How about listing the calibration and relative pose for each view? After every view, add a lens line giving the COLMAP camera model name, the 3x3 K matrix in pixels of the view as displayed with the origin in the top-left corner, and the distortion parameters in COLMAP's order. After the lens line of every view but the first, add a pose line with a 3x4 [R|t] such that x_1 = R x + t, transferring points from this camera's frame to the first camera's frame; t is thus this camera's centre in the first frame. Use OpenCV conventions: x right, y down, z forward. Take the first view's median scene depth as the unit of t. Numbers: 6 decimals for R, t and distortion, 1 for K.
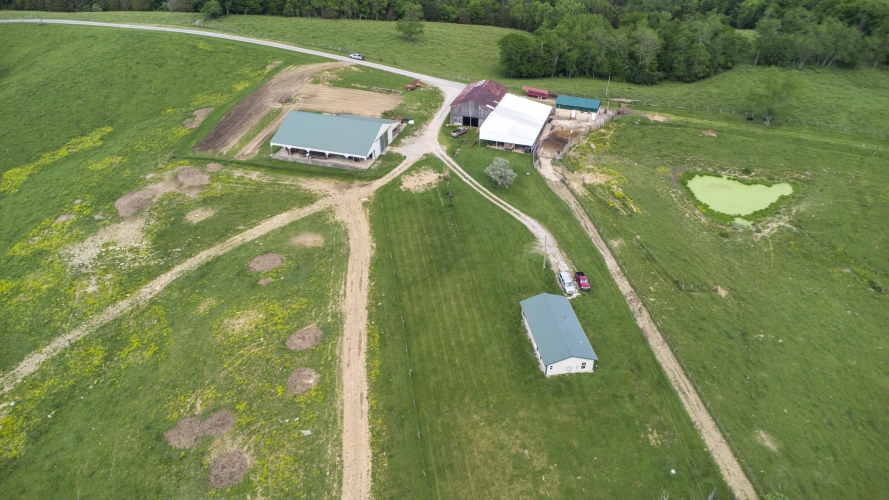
lens RADIAL K [[649.8, 0, 446.9], [0, 649.8, 248.8], [0, 0, 1]] dist [0.032216, -0.044356]
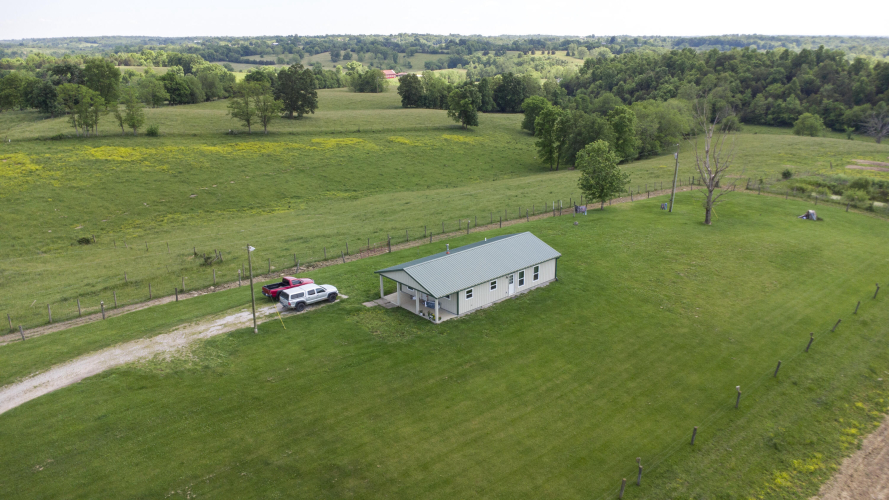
lens RADIAL K [[649.8, 0, 446.9], [0, 649.8, 248.8], [0, 0, 1]] dist [0.032216, -0.044356]
pose [[-0.547885, -0.253816, 0.797120, -0.185044], [0.472041, 0.692875, 0.545070, -0.140278], [-0.690652, 0.674909, -0.259804, 0.794872]]
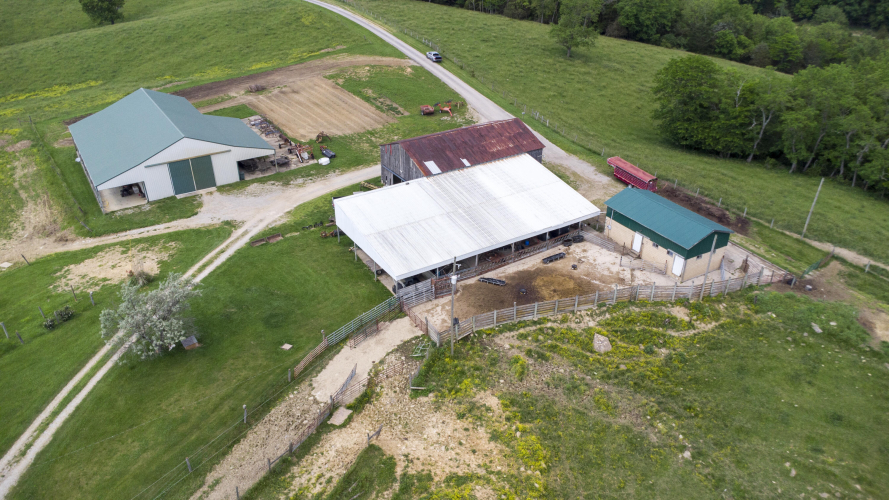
lens RADIAL K [[649.8, 0, 446.9], [0, 649.8, 248.8], [0, 0, 1]] dist [0.032216, -0.044356]
pose [[0.775840, 0.308180, -0.550543, 0.380686], [-0.349599, 0.936370, 0.031491, -0.211981], [0.525217, 0.168037, 0.834212, 0.749398]]
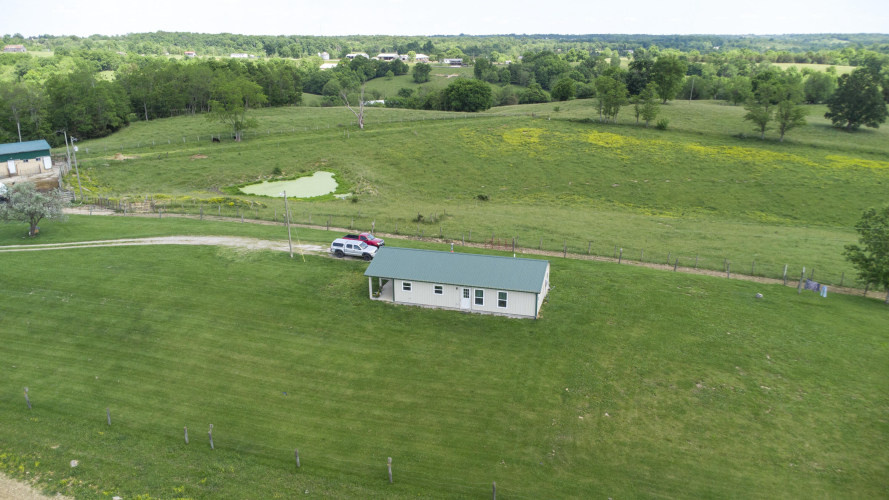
lens RADIAL K [[647.4, 0, 447.6], [0, 647.4, 250.7], [0, 0, 1]] dist [0.061004, -0.092361]
pose [[0.424319, -0.281473, 0.860655, -0.219195], [0.508335, 0.860607, 0.030839, 0.060362], [-0.749366, 0.424415, 0.508254, 0.493528]]
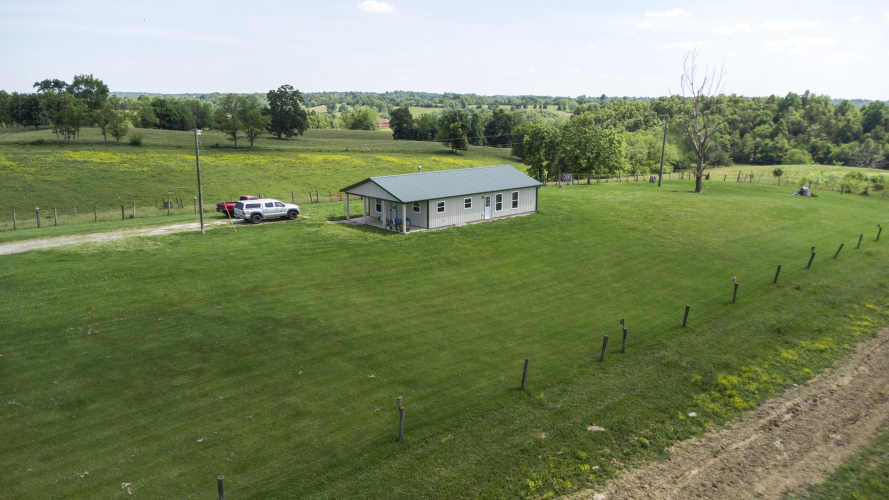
lens RADIAL K [[649.8, 0, 446.9], [0, 649.8, 248.8], [0, 0, 1]] dist [0.032216, -0.044356]
pose [[-0.553946, -0.187793, 0.811096, -0.185370], [0.460835, 0.742209, 0.486576, -0.065371], [-0.693379, 0.643319, -0.324602, 0.828492]]
